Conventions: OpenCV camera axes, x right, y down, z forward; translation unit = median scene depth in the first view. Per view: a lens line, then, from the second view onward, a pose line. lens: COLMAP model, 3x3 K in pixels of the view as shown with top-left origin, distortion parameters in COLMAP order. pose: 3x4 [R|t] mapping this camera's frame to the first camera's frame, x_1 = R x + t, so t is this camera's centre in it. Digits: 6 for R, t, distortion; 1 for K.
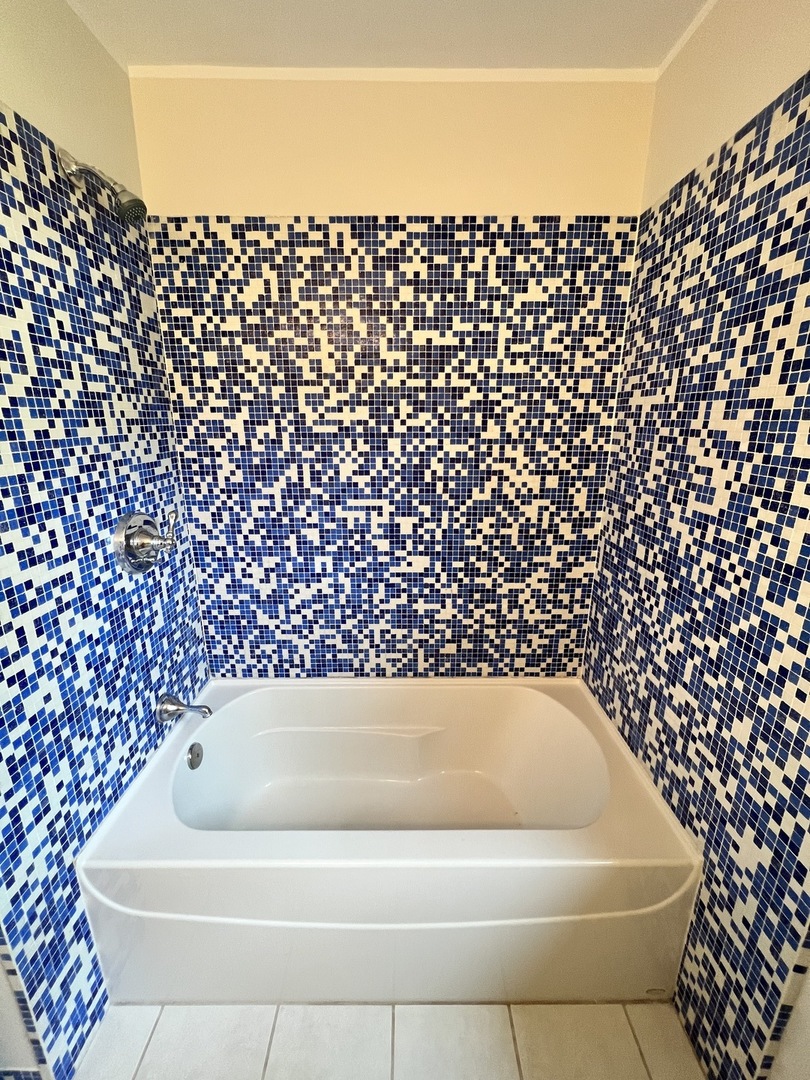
lens RADIAL K [[432.2, 0, 404.8], [0, 432.2, 537.2], [0, 0, 1]] dist [-0.002042, 0.000028]
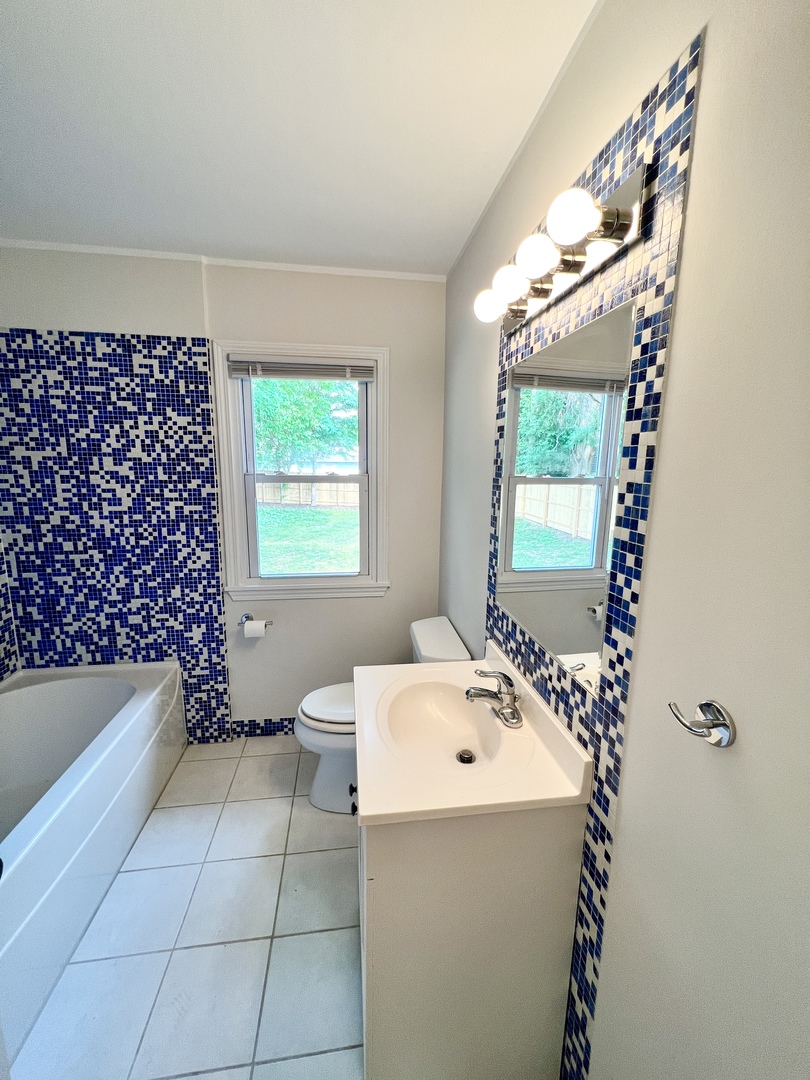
lens RADIAL K [[432.2, 0, 404.3], [0, 432.2, 543.4], [0, 0, 1]] dist [-0.002042, 0.000028]
pose [[-0.127164, -0.189075, 0.973694, -1.507354], [0.253432, 0.942886, 0.216191, -0.008253], [-0.958958, 0.274257, -0.071983, -0.111813]]
